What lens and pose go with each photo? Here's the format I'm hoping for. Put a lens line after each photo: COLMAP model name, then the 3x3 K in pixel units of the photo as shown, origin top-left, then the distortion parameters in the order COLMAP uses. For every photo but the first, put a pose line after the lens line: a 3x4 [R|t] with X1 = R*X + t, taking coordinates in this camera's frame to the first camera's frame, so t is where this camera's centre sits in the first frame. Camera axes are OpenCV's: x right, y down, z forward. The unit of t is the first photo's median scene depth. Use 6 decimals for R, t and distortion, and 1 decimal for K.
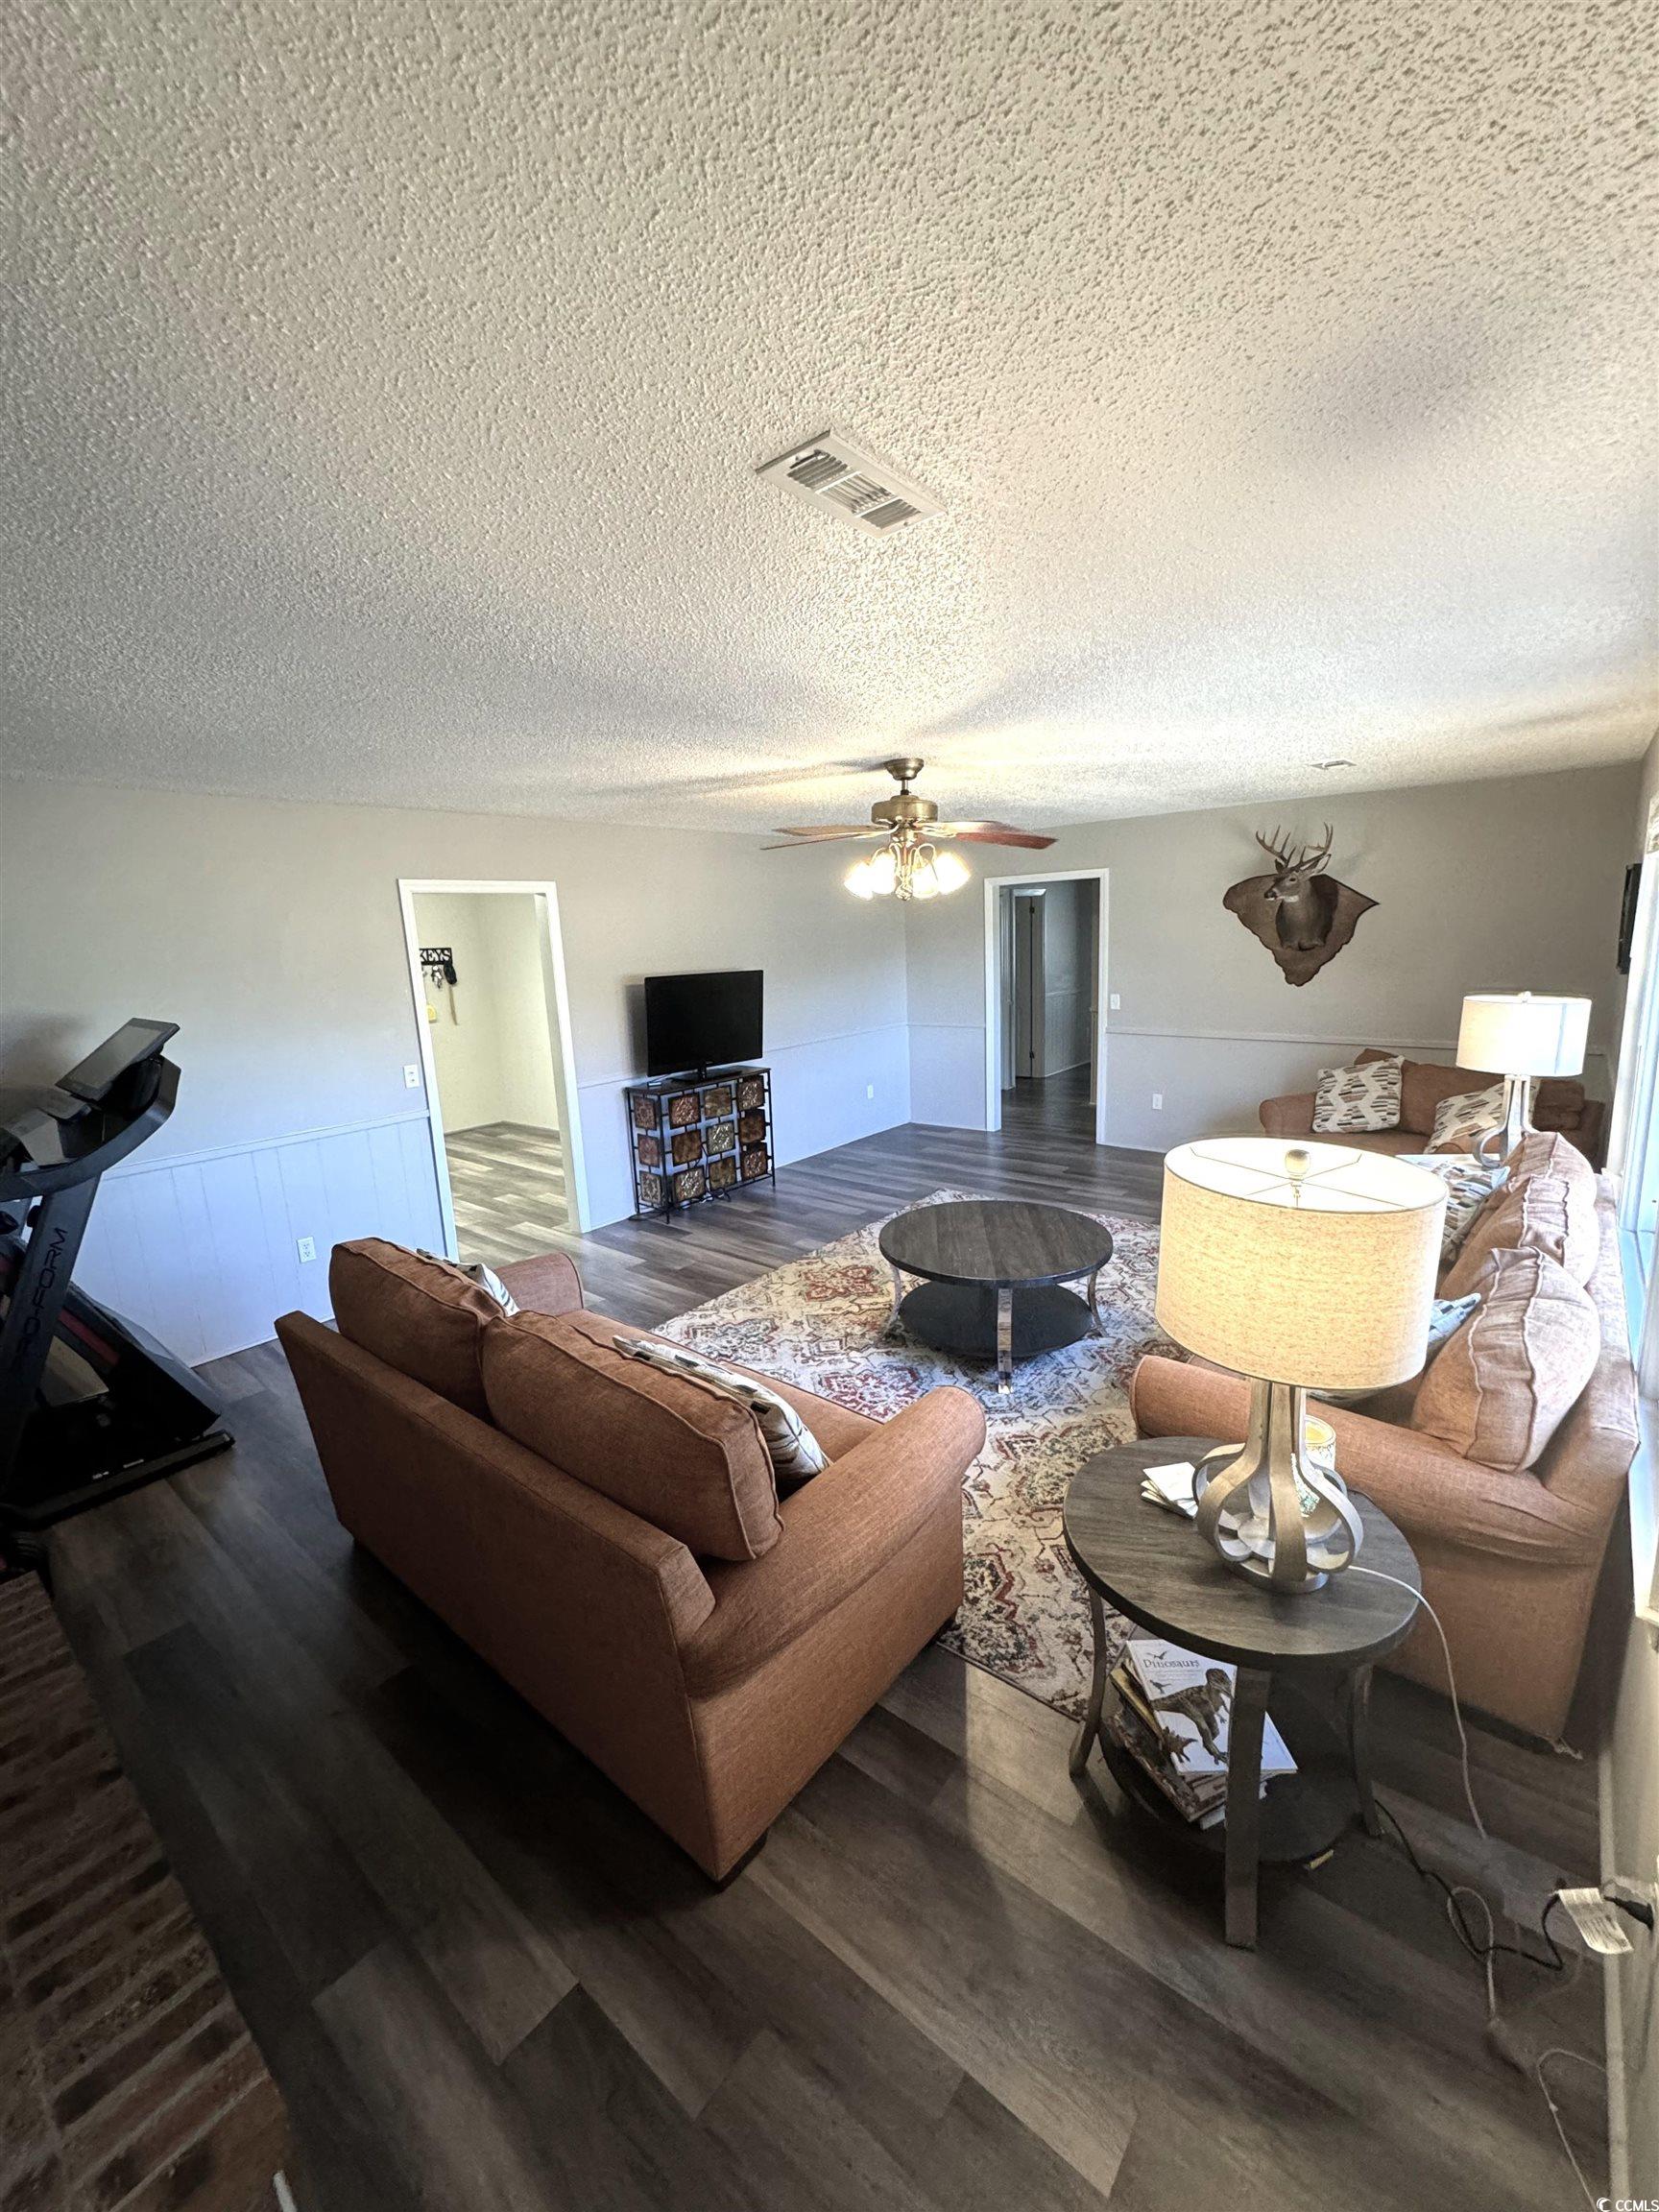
lens RADIAL K [[881.2, 0, 832.5], [0, 881.2, 1105.1], [0, 0, 1]] dist [-0.001245, 0.000068]
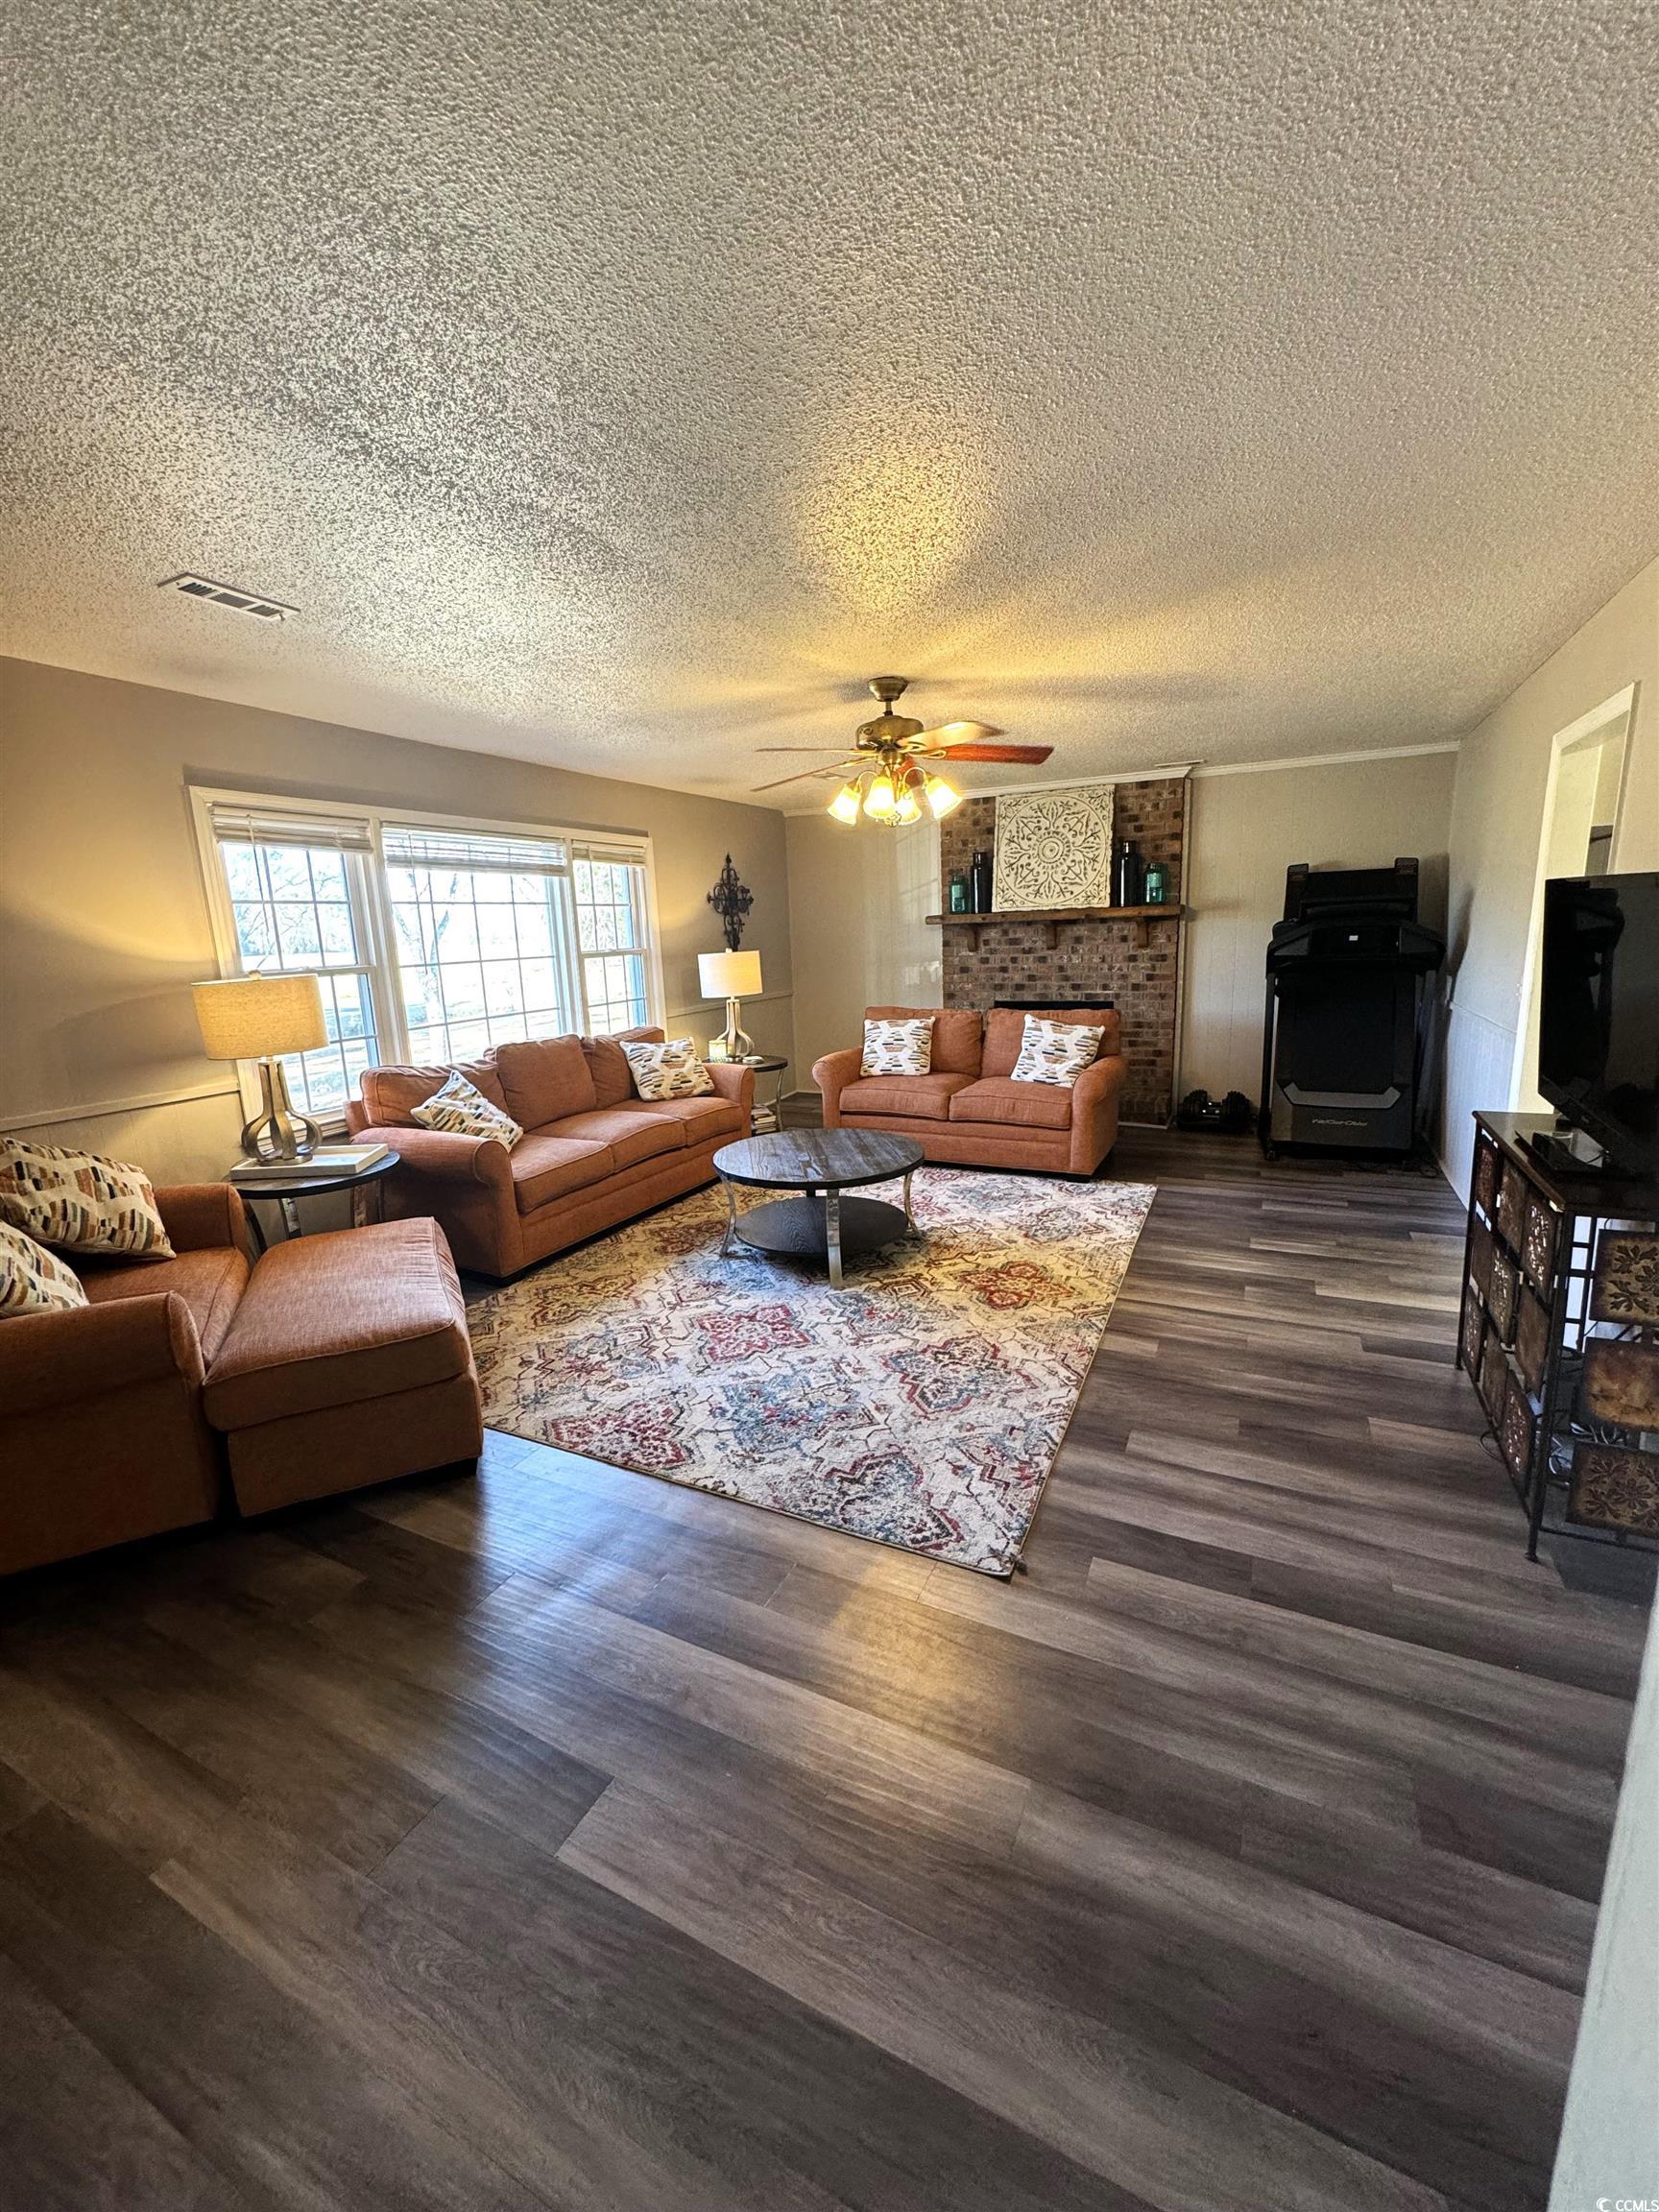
lens RADIAL K [[881.2, 0, 824.8], [0, 881.2, 1099.9], [0, 0, 1]] dist [-0.001245, 0.000068]
pose [[-0.973135, 0.116944, -0.198326, 0.333370], [0.032894, 0.923181, 0.382956, -0.284385], [0.227875, 0.366144, -0.902226, 1.704309]]
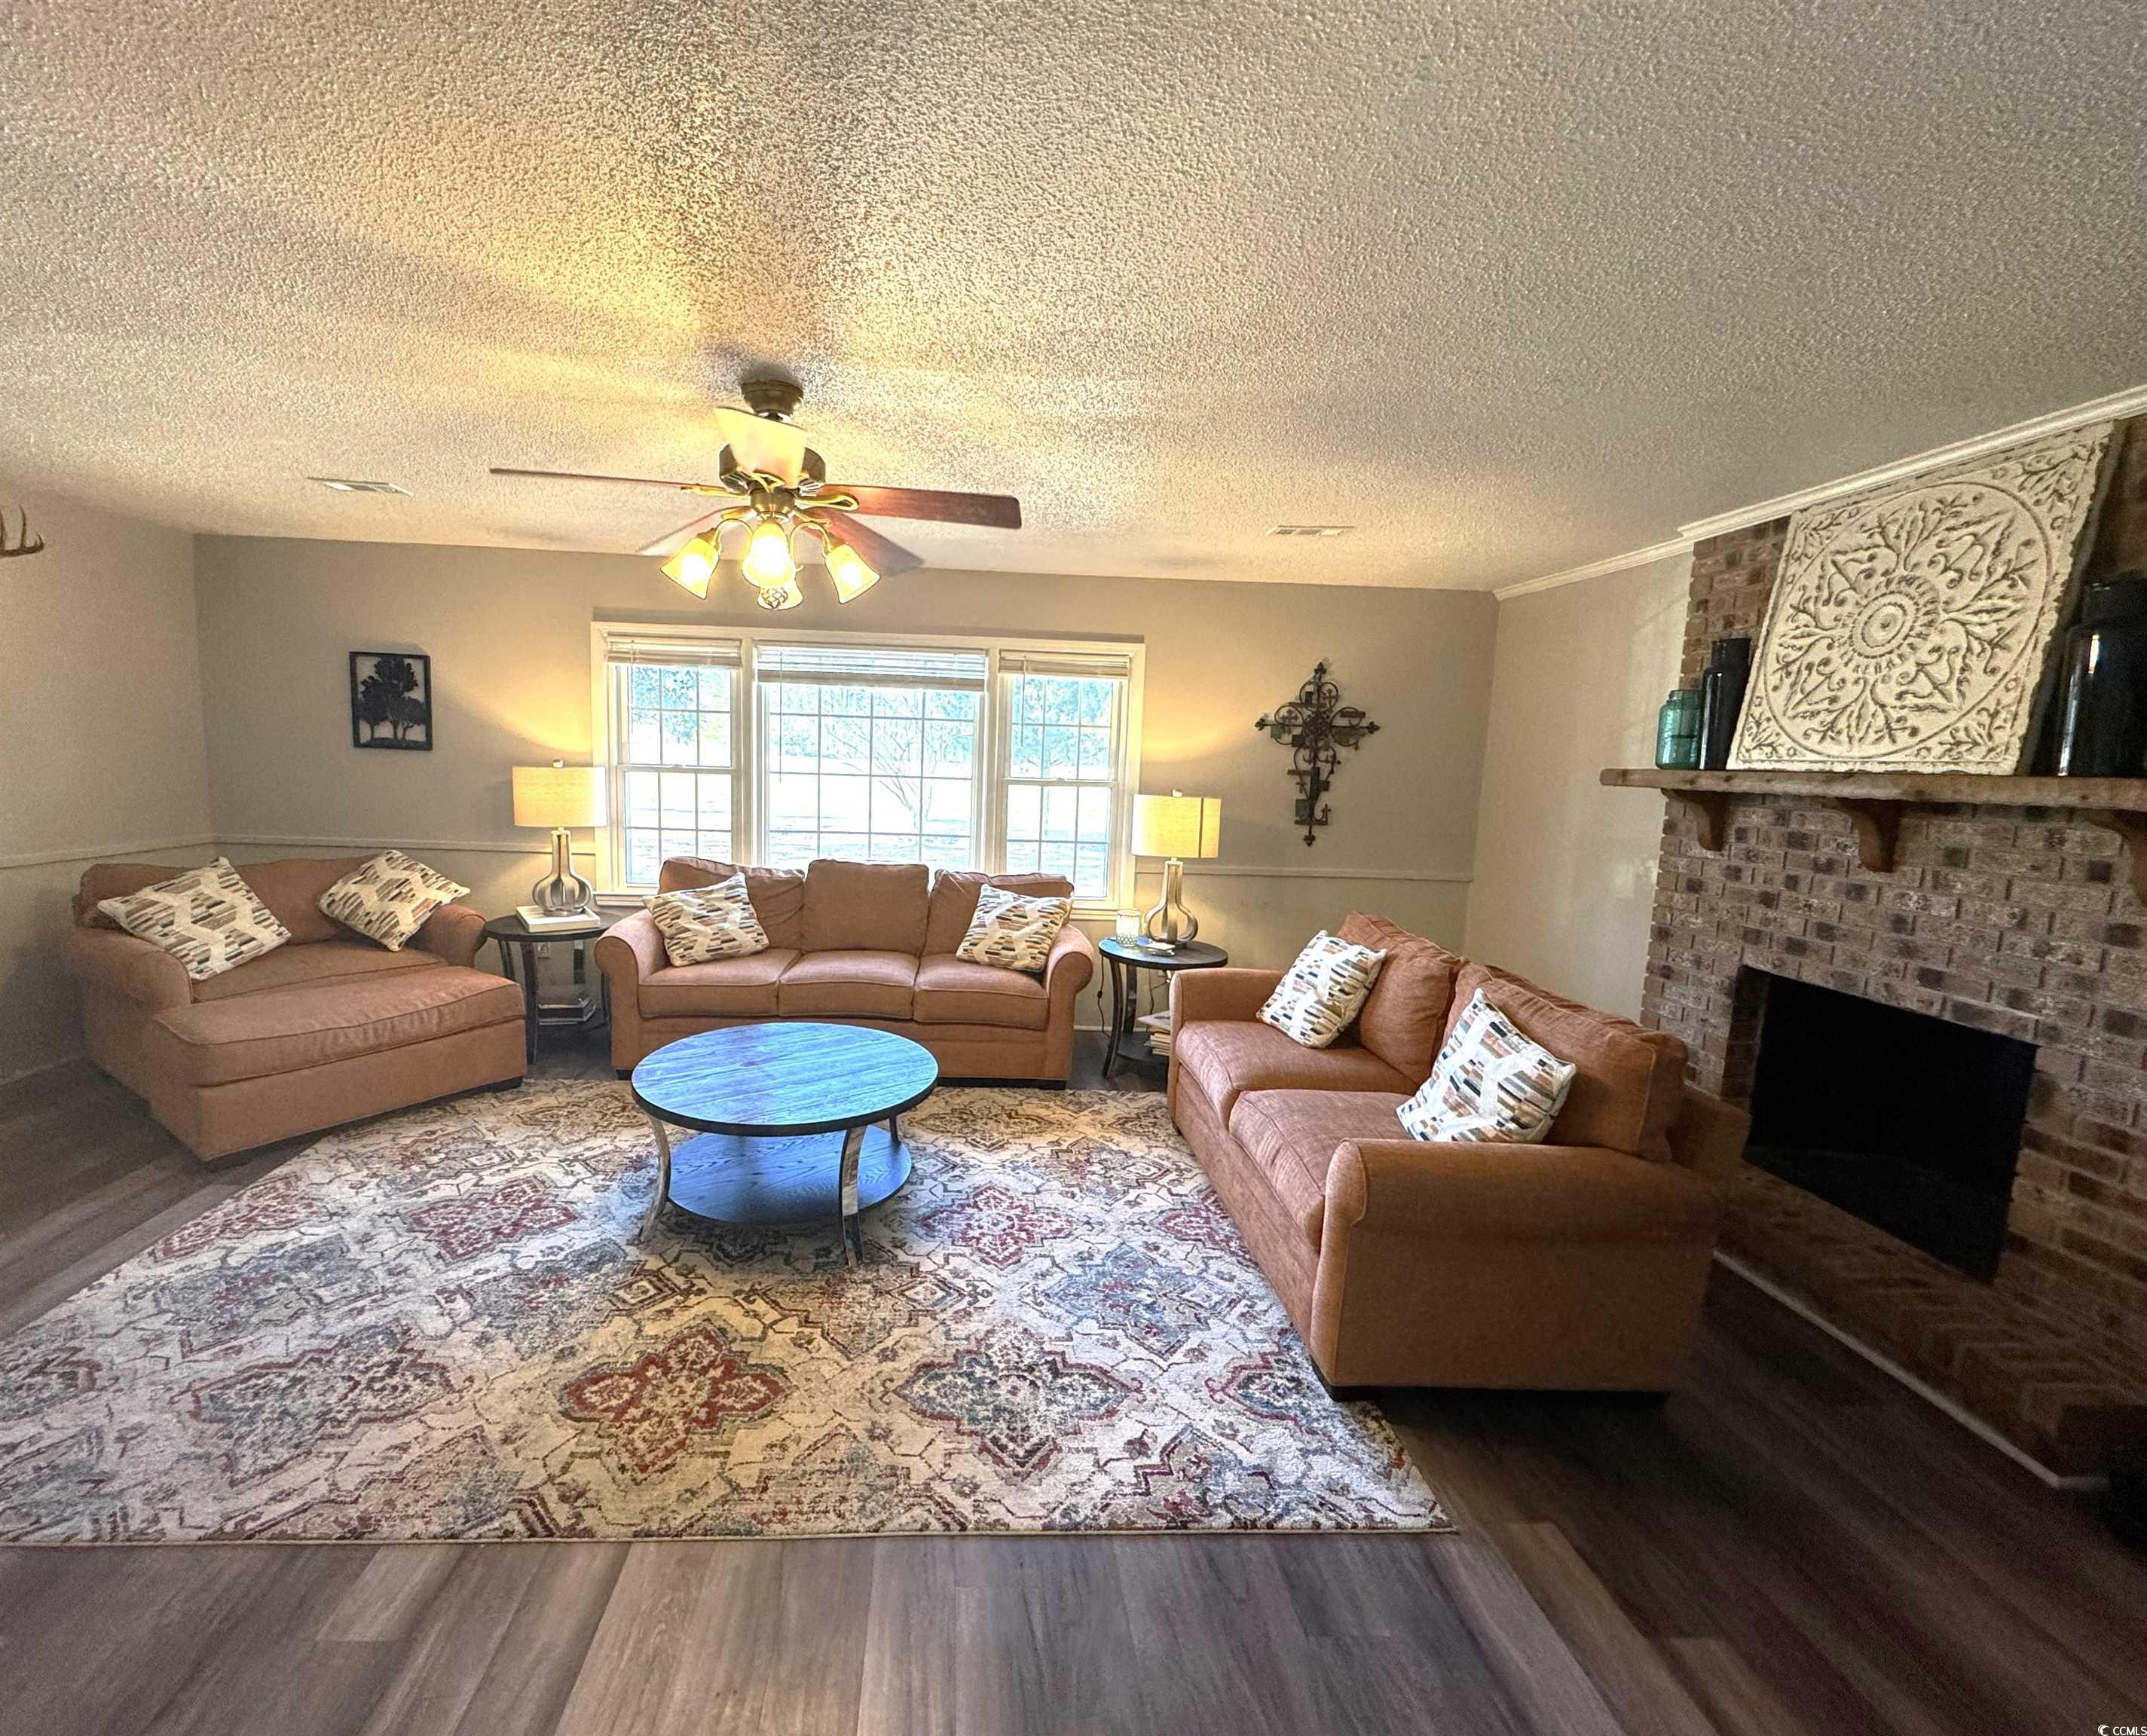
lens RADIAL K [[918.8, 0, 990.0], [0, 918.8, 863.4], [0, 0, 1]] dist [-0.001094, 0.000089]
pose [[-0.661971, -0.071785, 0.746084, -0.456138], [0.136934, 0.967068, 0.214544, -0.151008], [-0.736915, 0.244186, -0.630341, 1.163982]]
